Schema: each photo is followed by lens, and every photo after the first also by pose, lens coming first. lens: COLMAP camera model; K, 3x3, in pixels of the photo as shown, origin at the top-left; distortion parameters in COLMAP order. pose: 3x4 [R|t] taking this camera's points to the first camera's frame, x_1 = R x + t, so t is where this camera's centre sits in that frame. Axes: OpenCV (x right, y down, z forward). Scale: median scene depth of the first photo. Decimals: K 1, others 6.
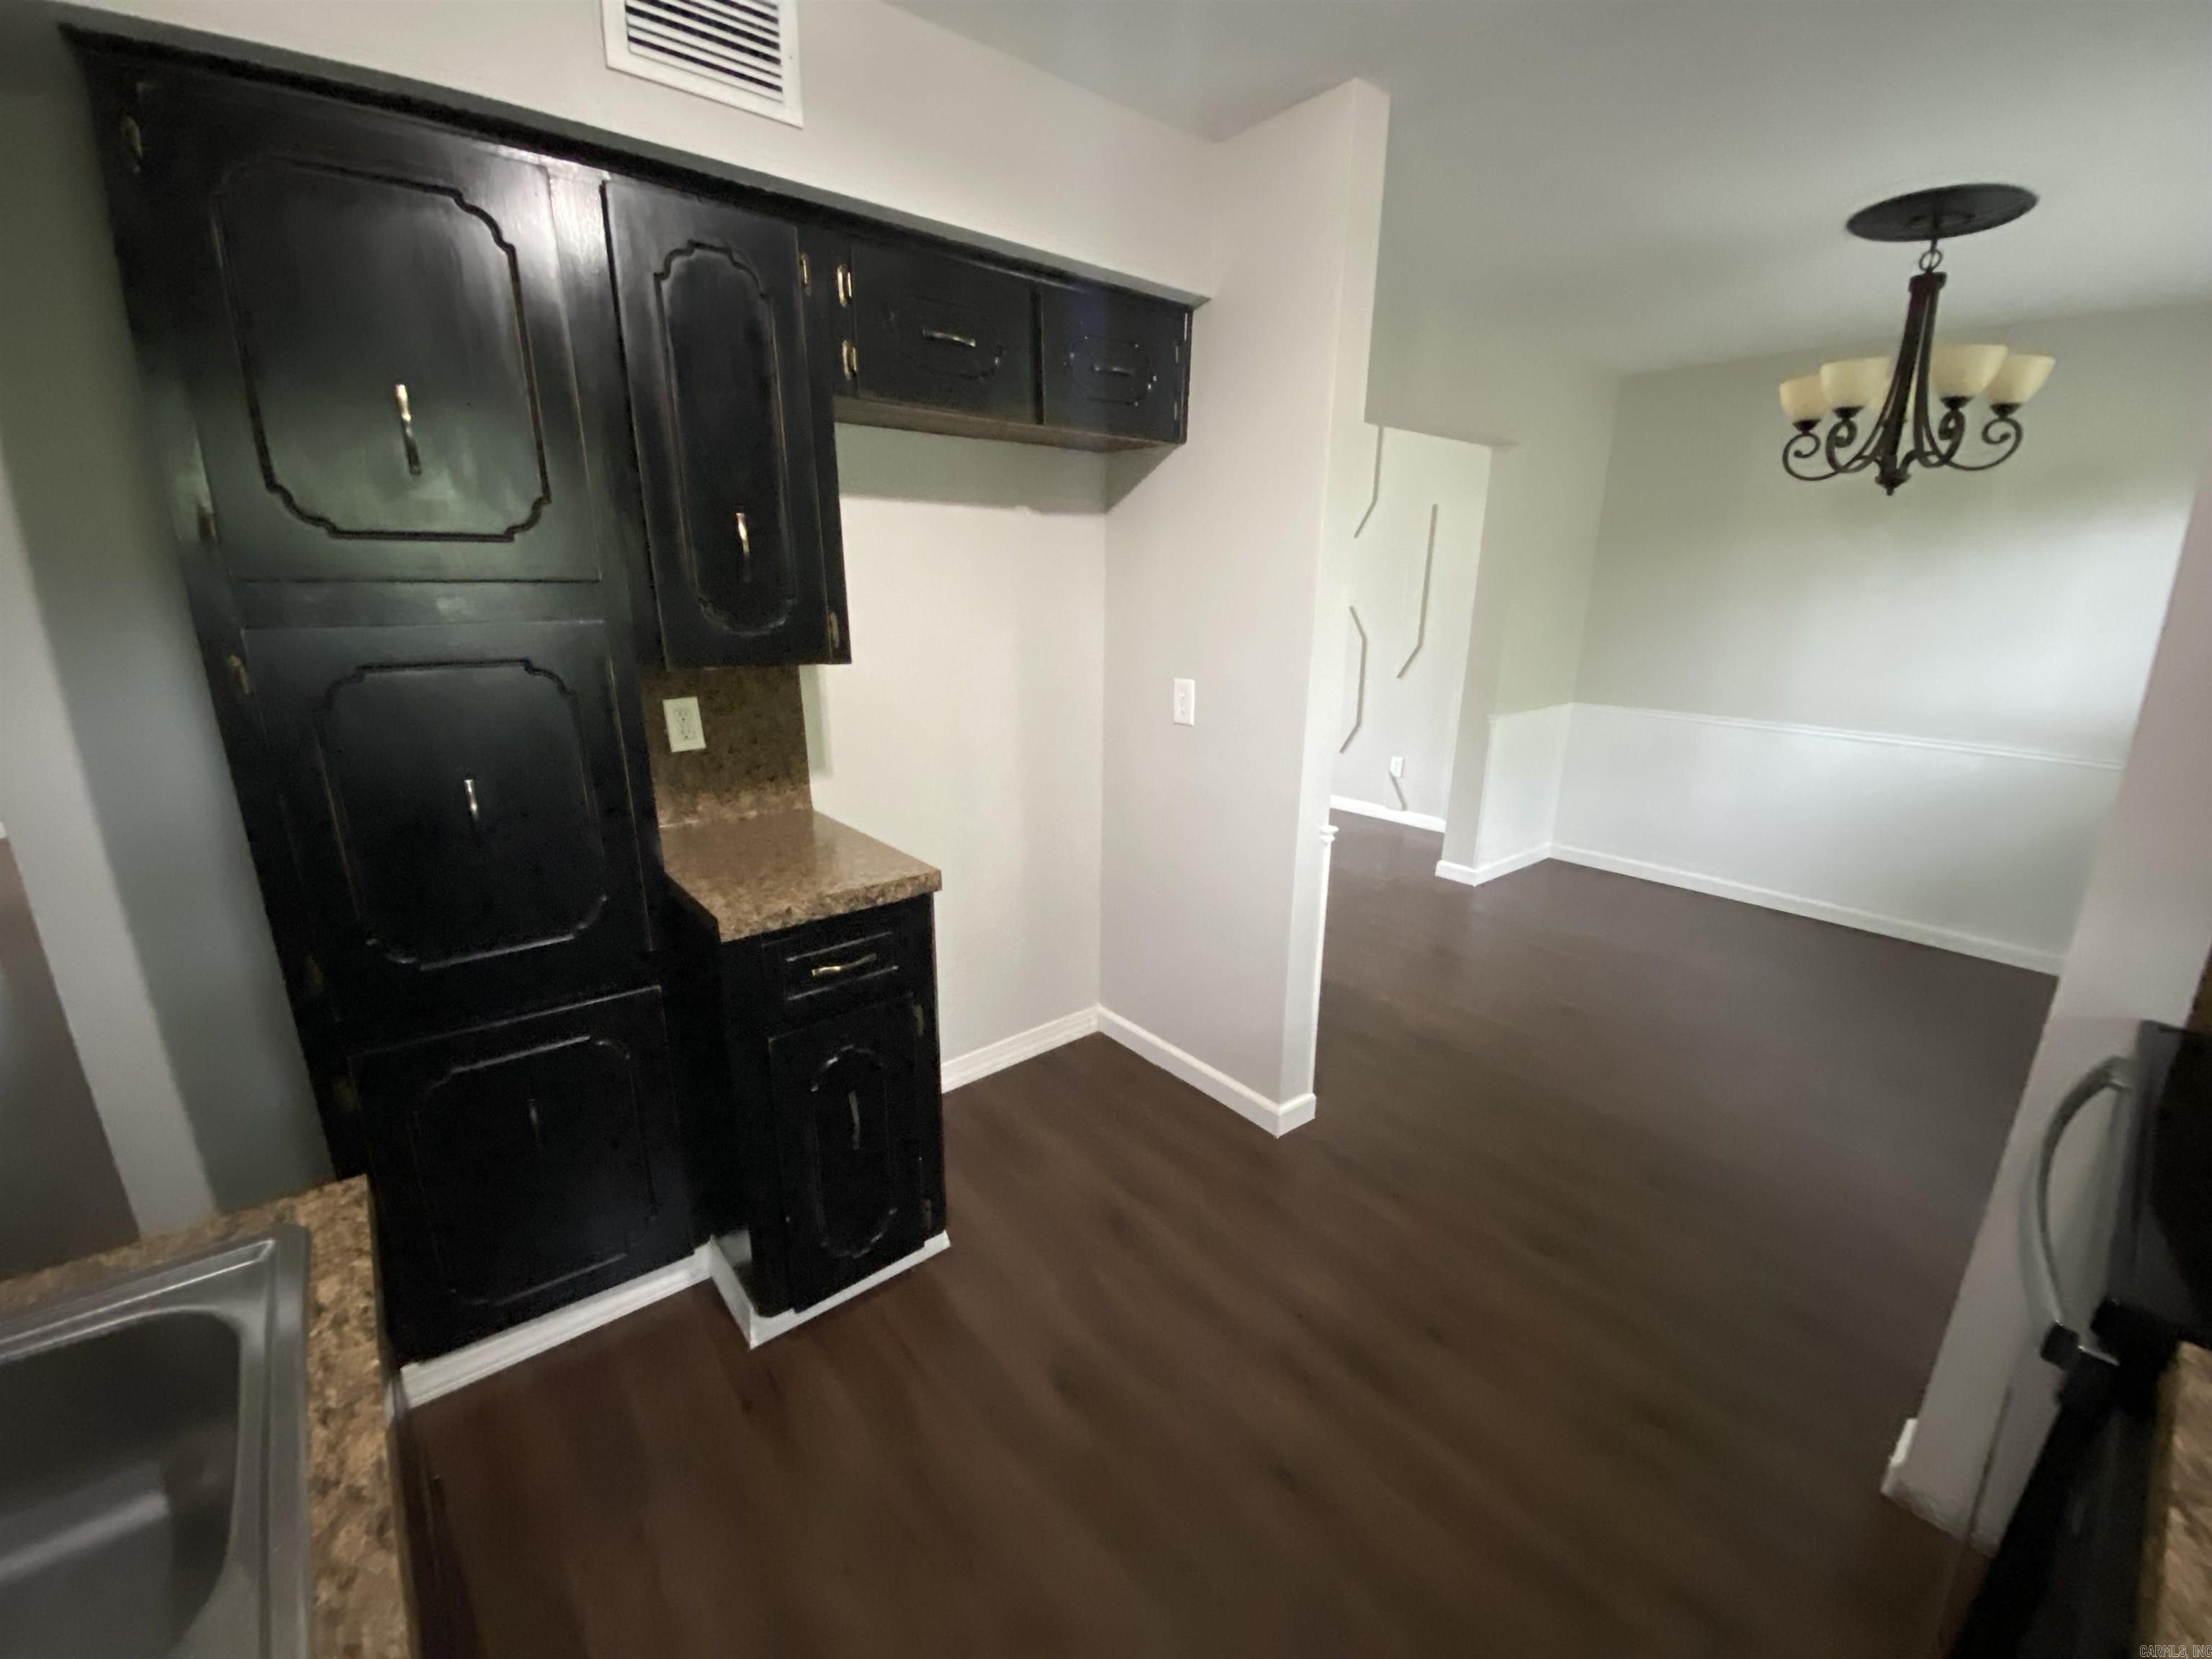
lens RADIAL K [[889.5, 0, 1106.0], [0, 889.5, 829.5], [0, 0, 1]] dist [0.060252, -0.047421]
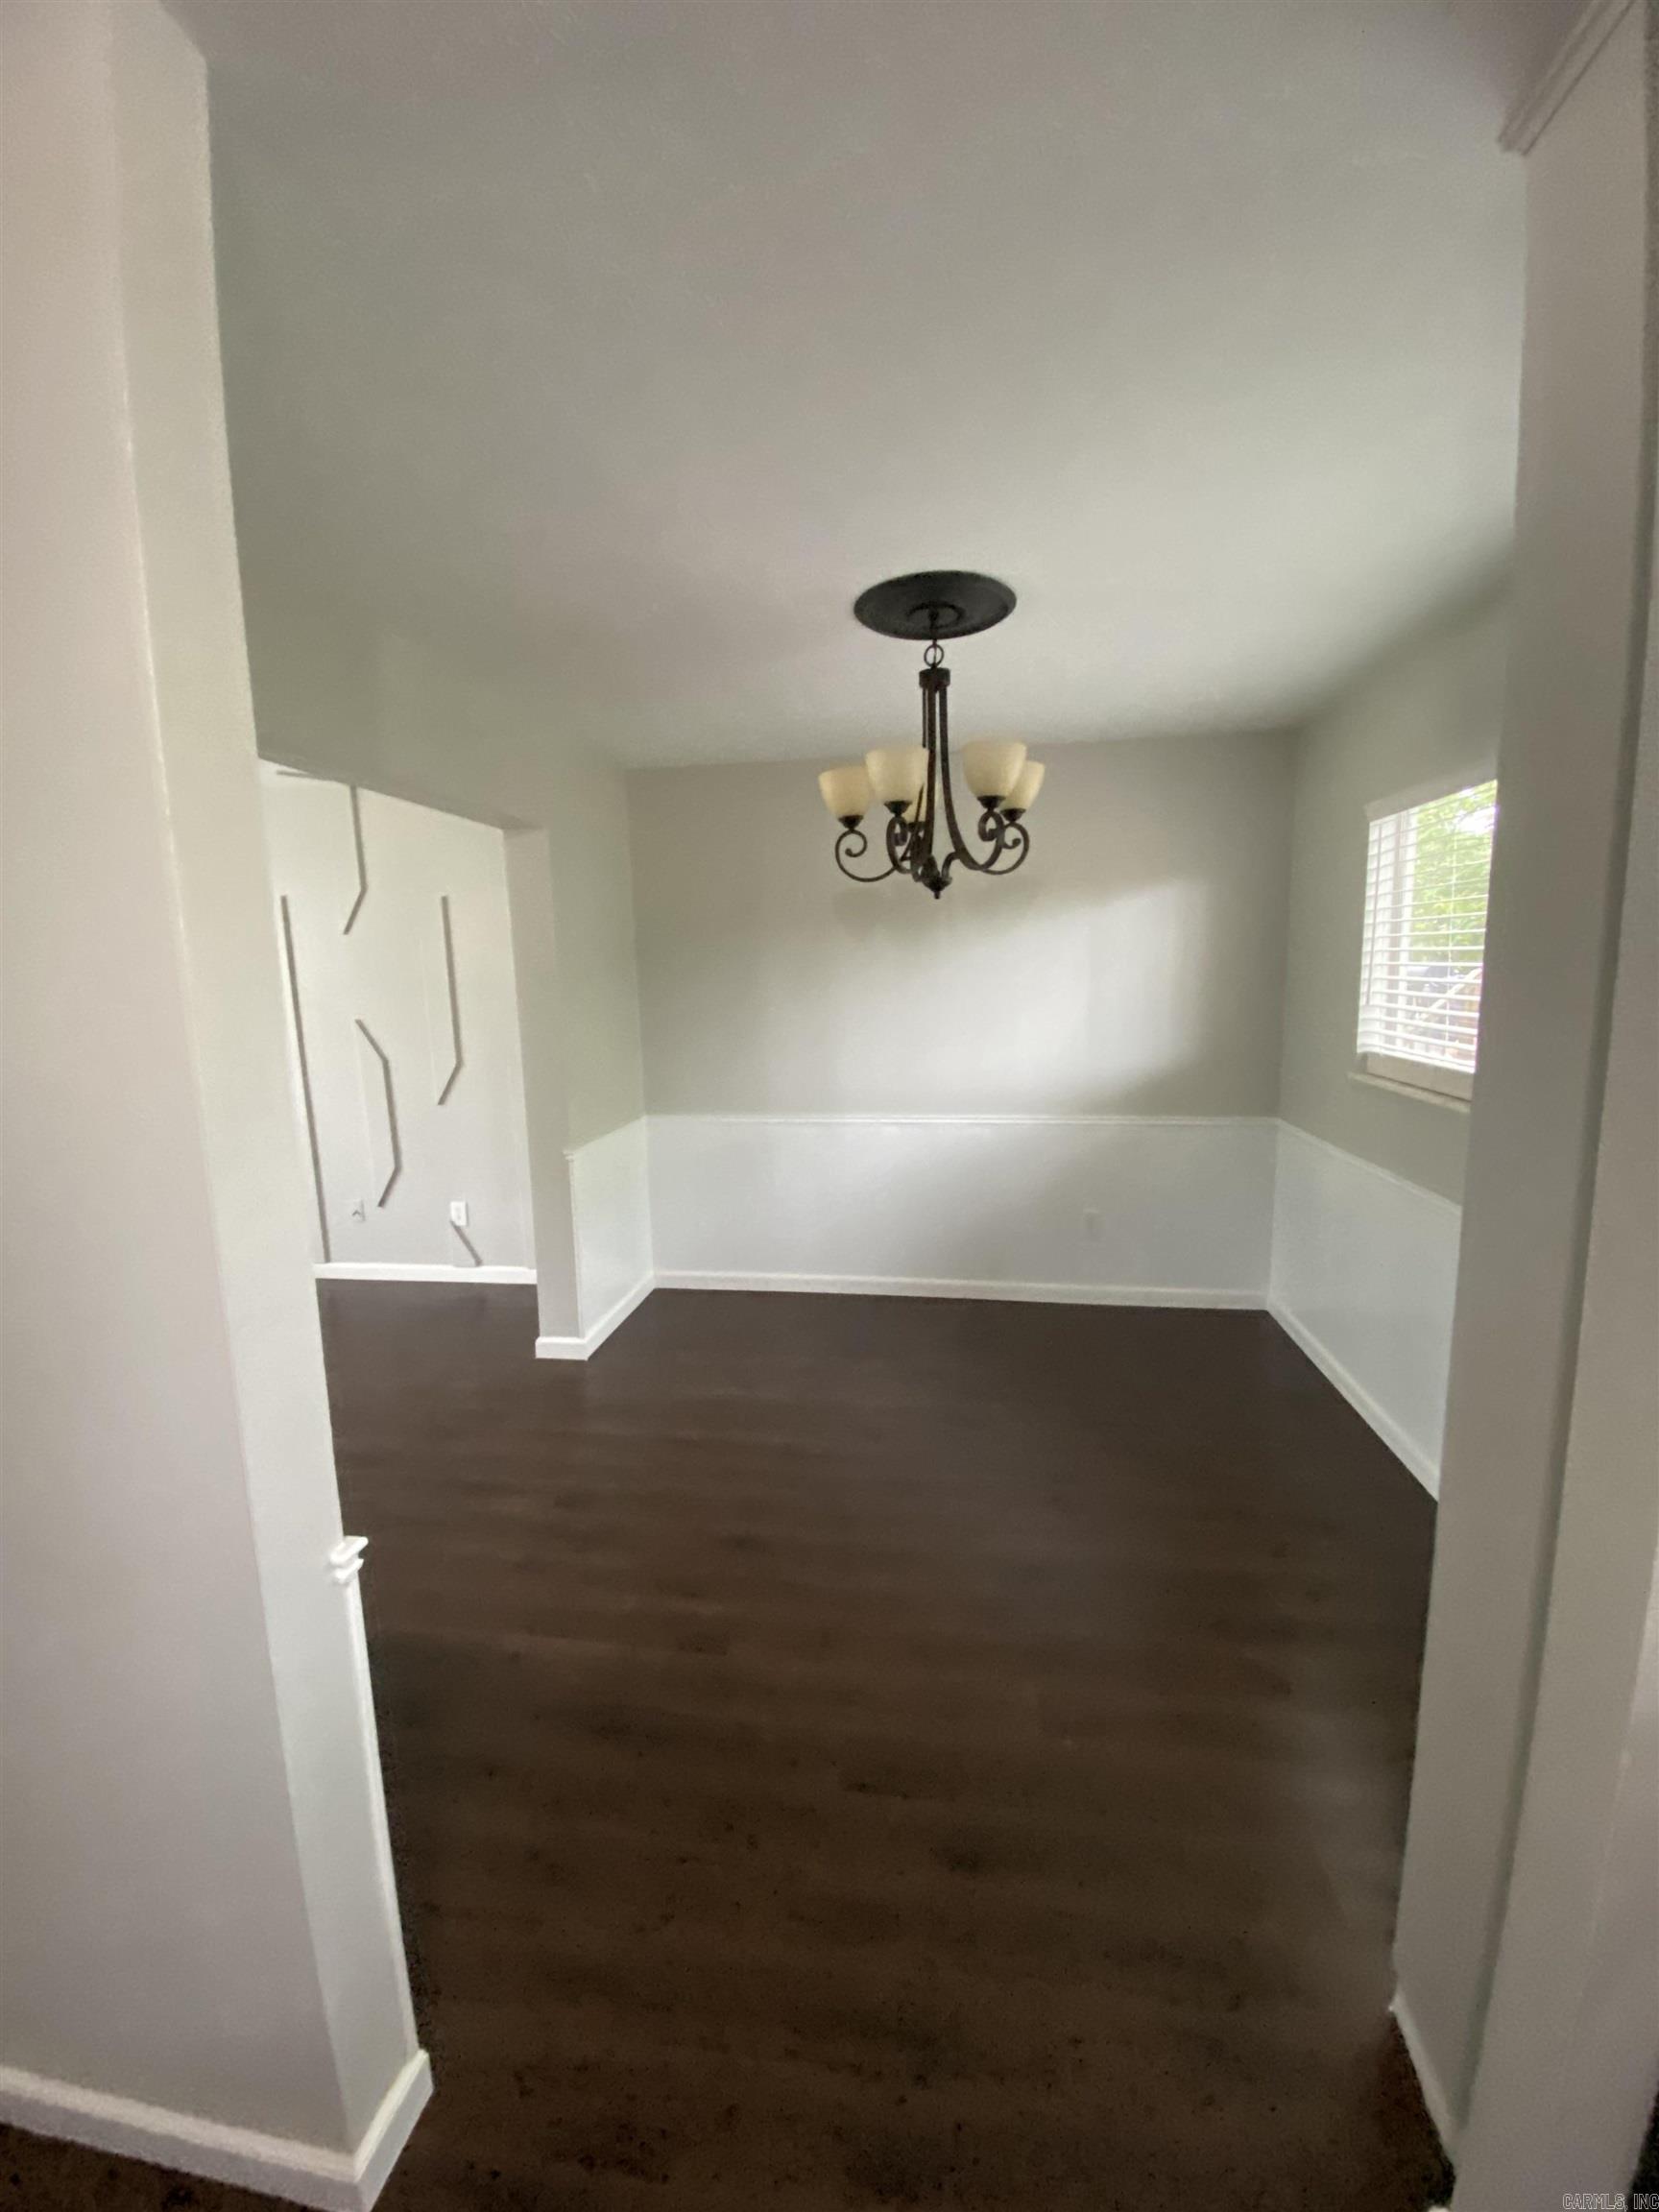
lens RADIAL K [[889.7, 0, 834.1], [0, 889.7, 1112.1], [0, 0, 1]] dist [0.002071, 0.000121]
pose [[0.742366, -0.130902, 0.657083, 0.095288], [0.205519, 0.977939, -0.037372, -0.090034], [-0.637695, 0.162787, 0.752891, 0.262045]]
